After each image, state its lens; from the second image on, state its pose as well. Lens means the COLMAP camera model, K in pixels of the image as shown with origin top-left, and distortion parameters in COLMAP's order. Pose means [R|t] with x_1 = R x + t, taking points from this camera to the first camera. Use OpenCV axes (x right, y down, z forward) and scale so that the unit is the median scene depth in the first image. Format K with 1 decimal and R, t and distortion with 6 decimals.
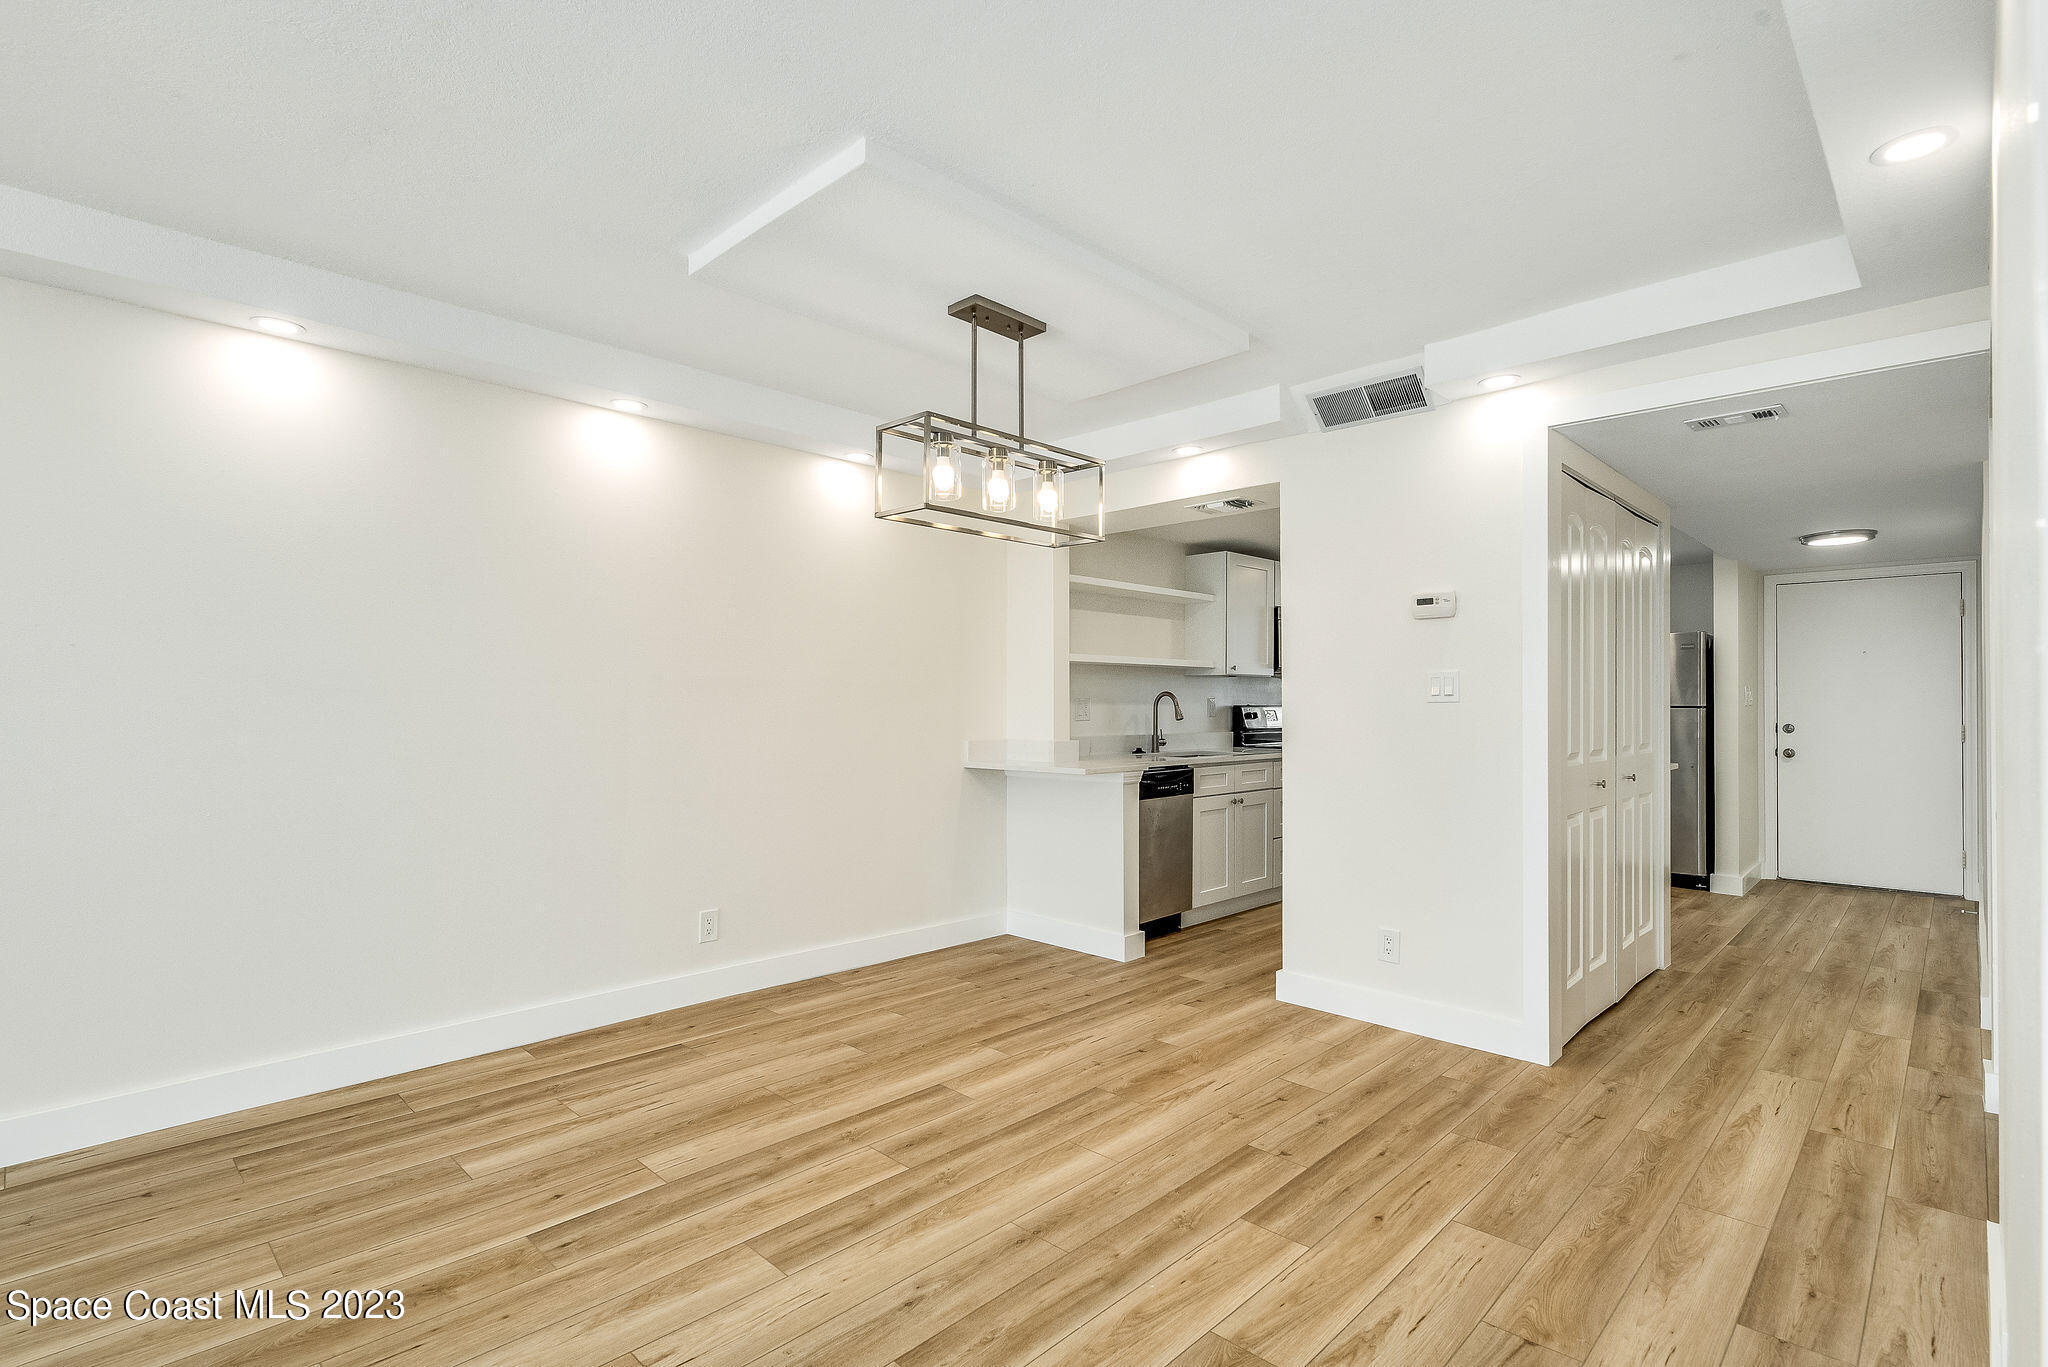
lens RADIAL K [[978.7, 0, 999.9], [0, 978.7, 698.2], [0, 0, 1]] dist [0.004070, -0.001543]
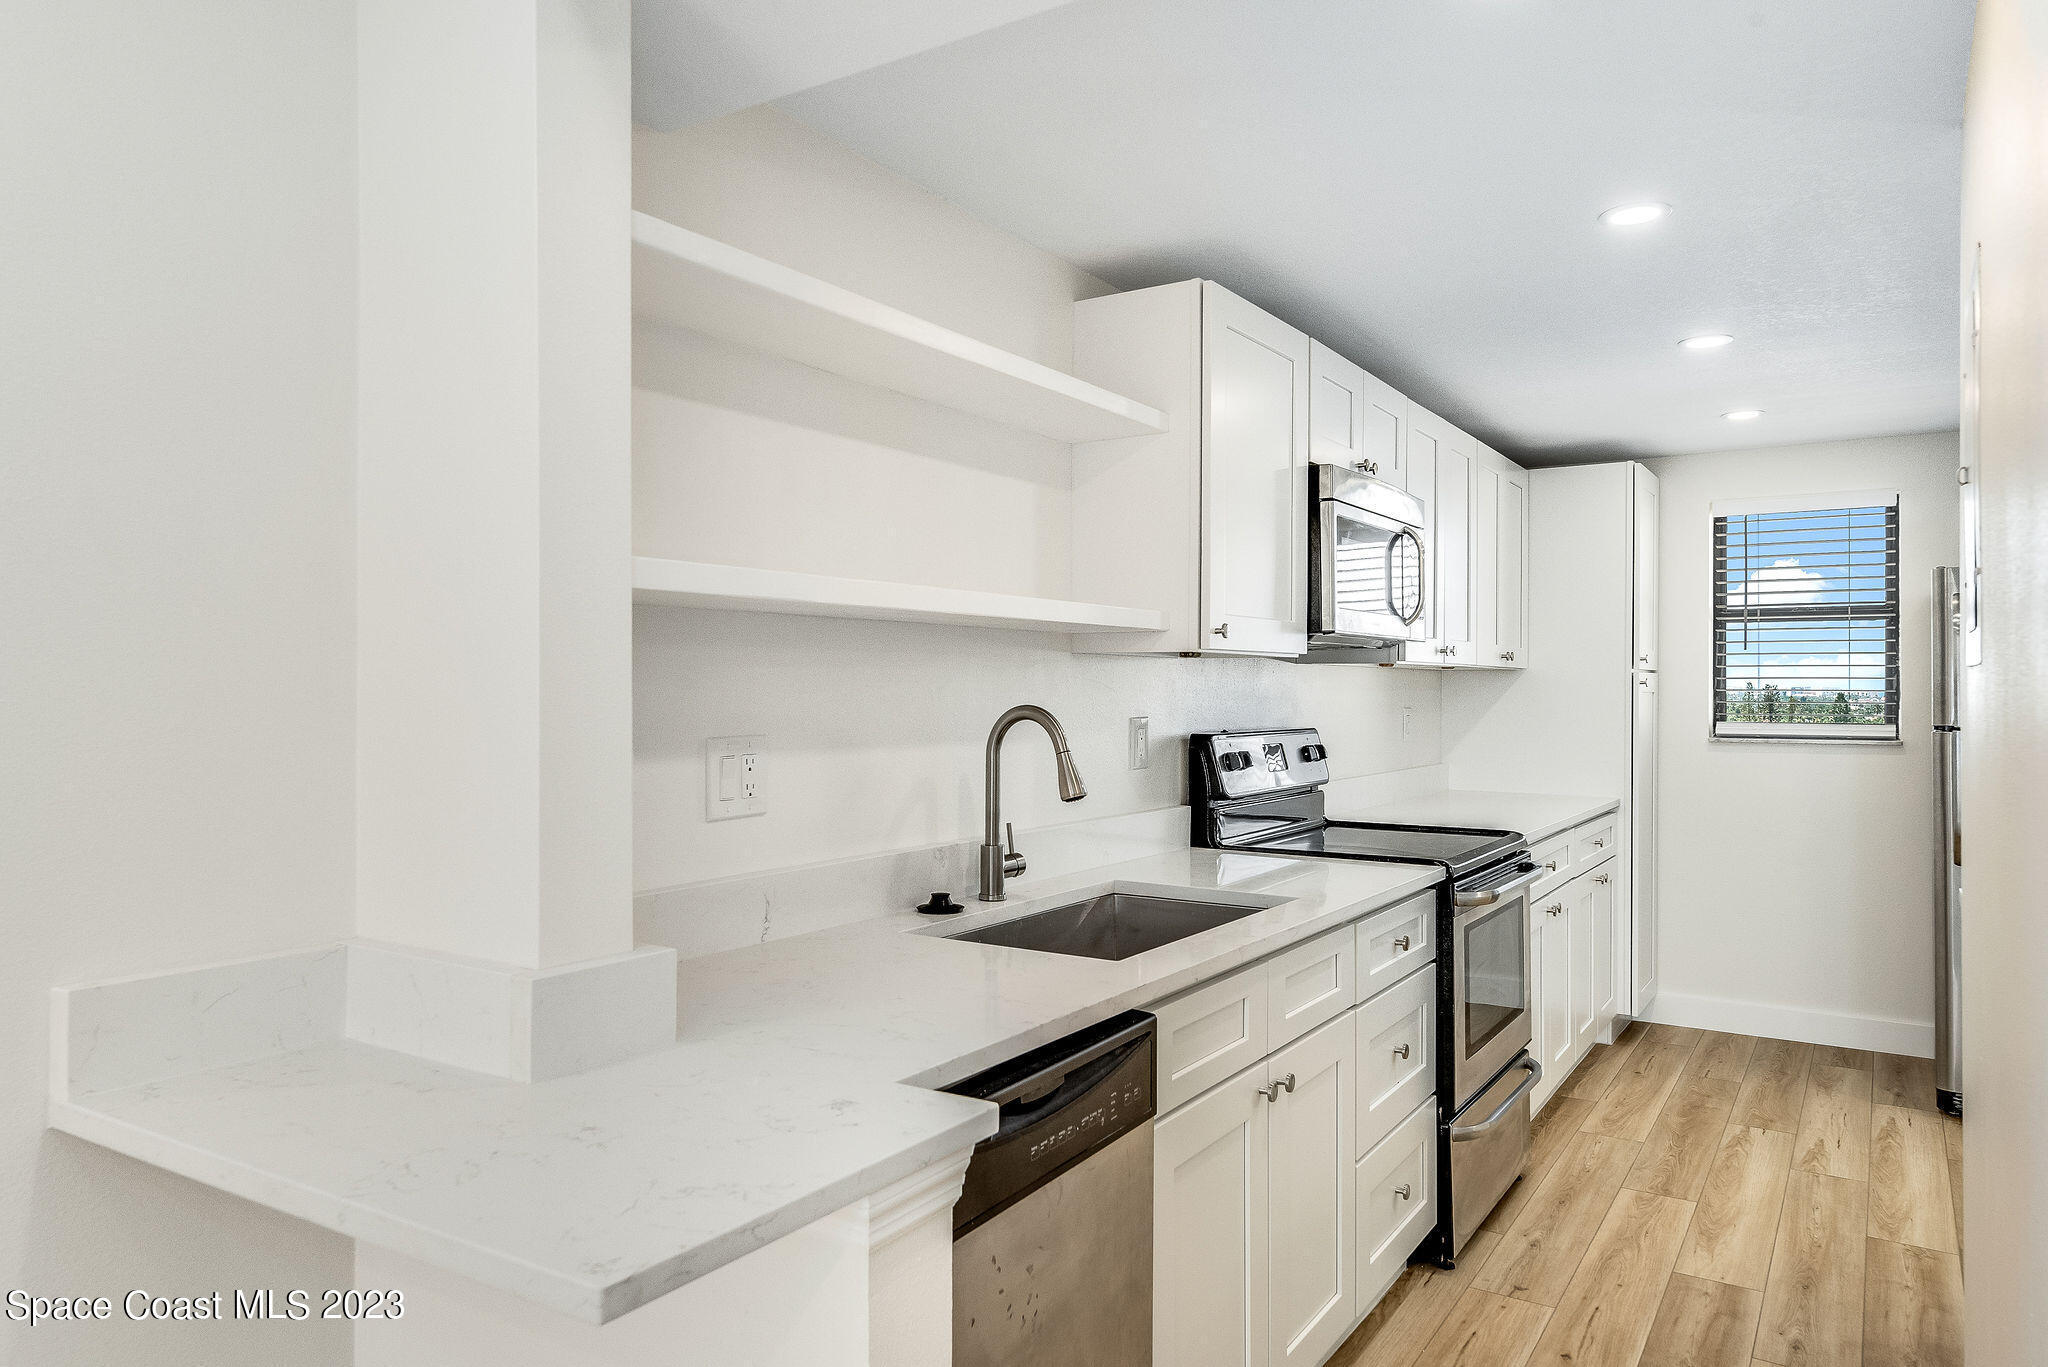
lens RADIAL K [[1332.5, 0, 1020.5], [0, 1332.5, 687.6], [0, 0, 1]] dist [0.018825, -0.004200]
pose [[0.979185, -0.001002, 0.202969, 0.140135], [0.000438, 0.999996, 0.002827, -0.022221], [-0.202971, -0.002679, 0.979181, 0.999463]]
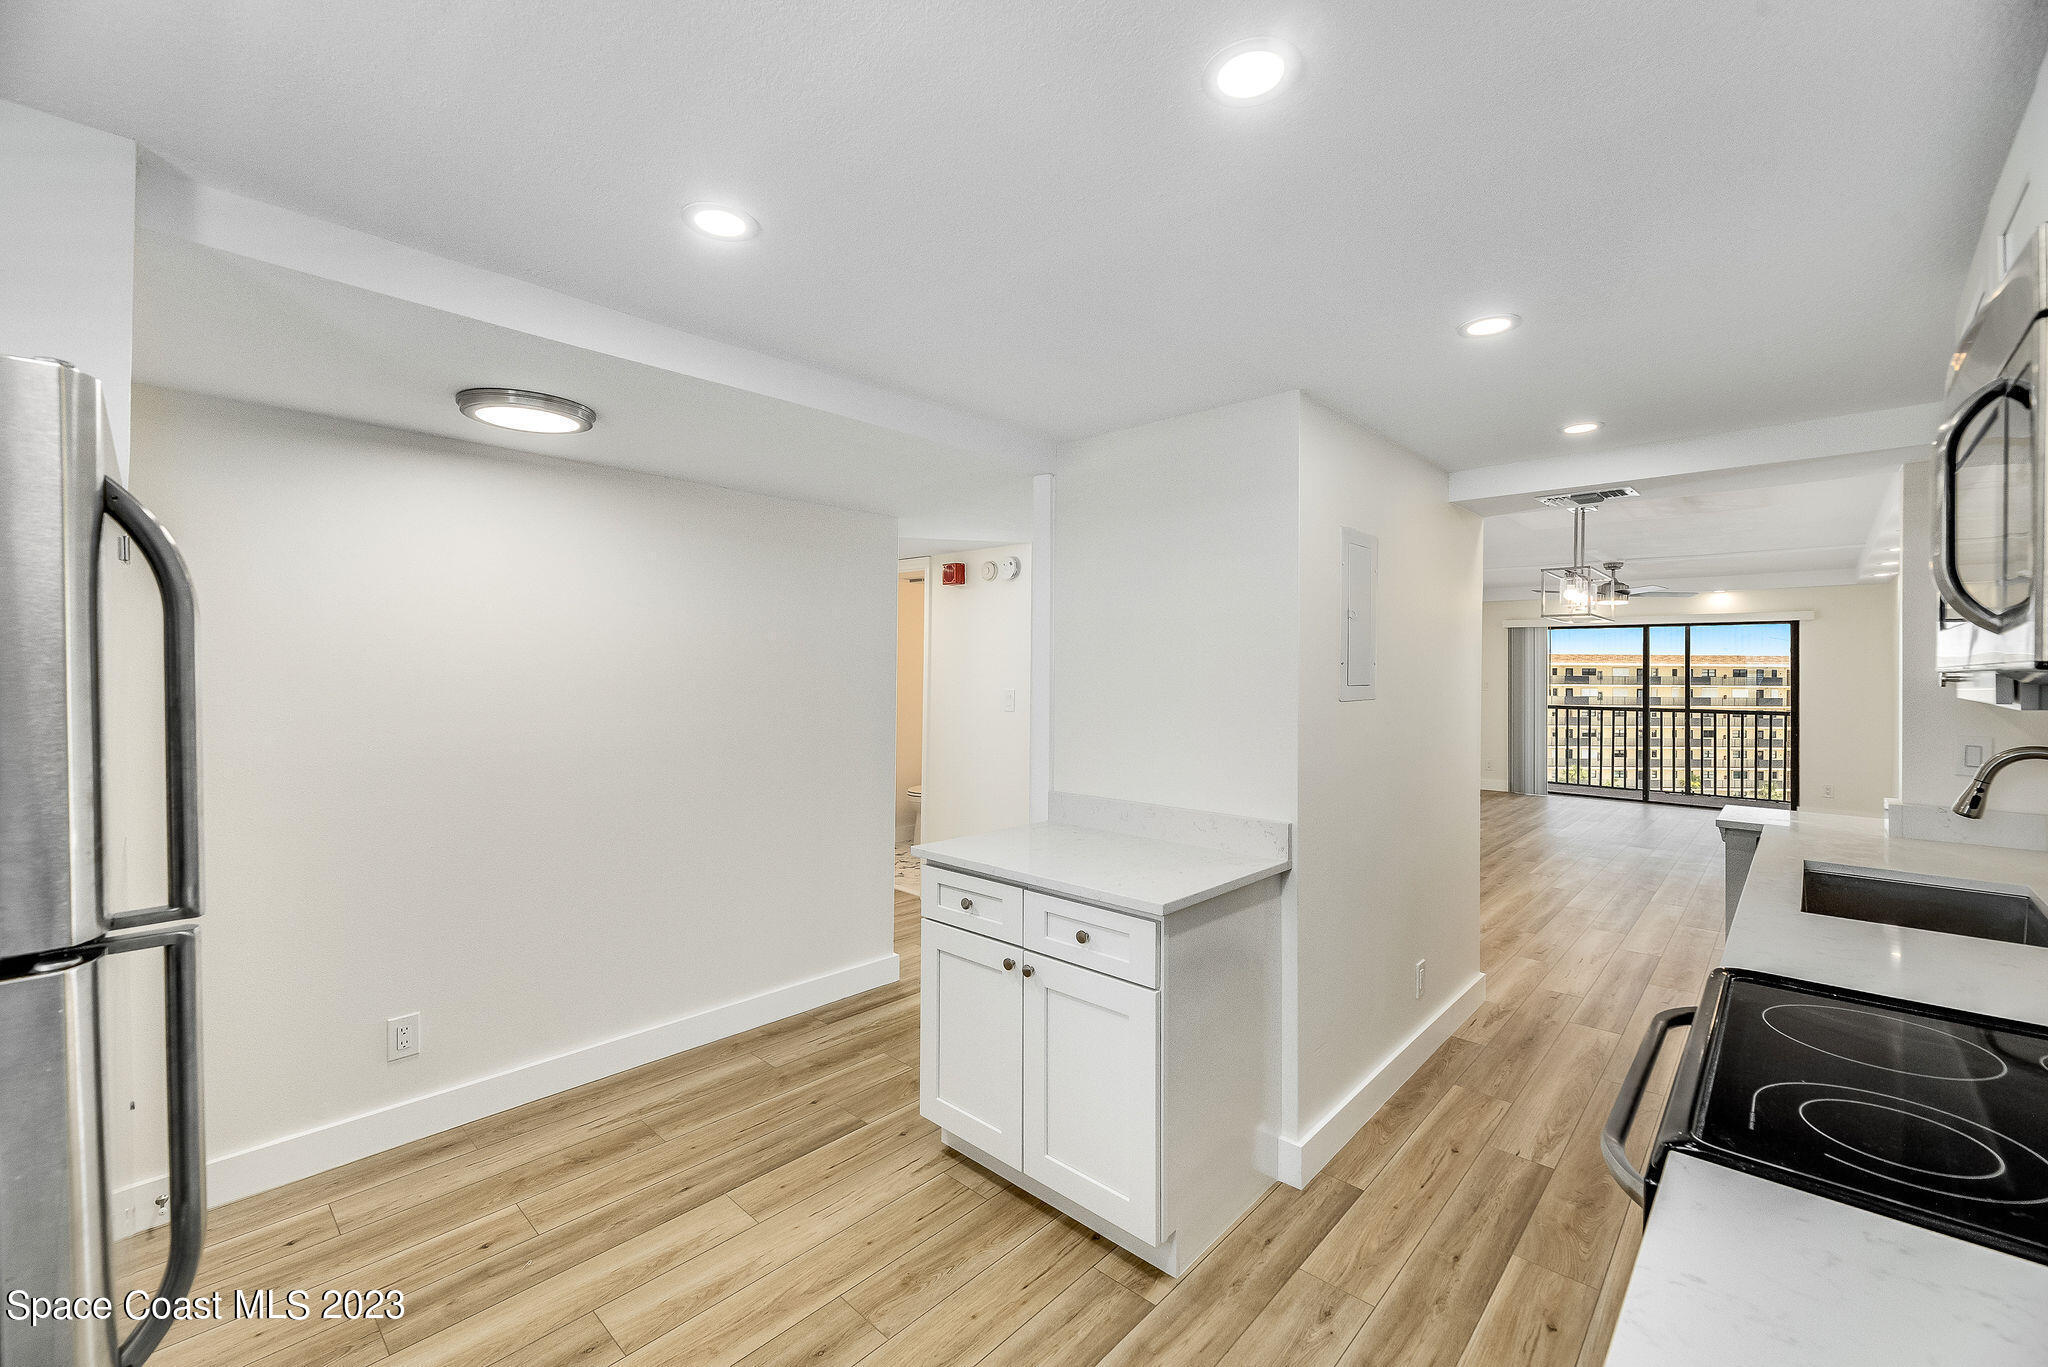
lens RADIAL K [[828.8, 0, 1012.6], [0, 828.8, 663.6], [0, 0, 1]] dist [0.005741, -0.001201]
pose [[-0.999709, -0.009813, -0.022026, 0.953300], [-0.009559, 0.999887, -0.011606, -0.051810], [0.022138, -0.011392, -0.999690, 2.203584]]
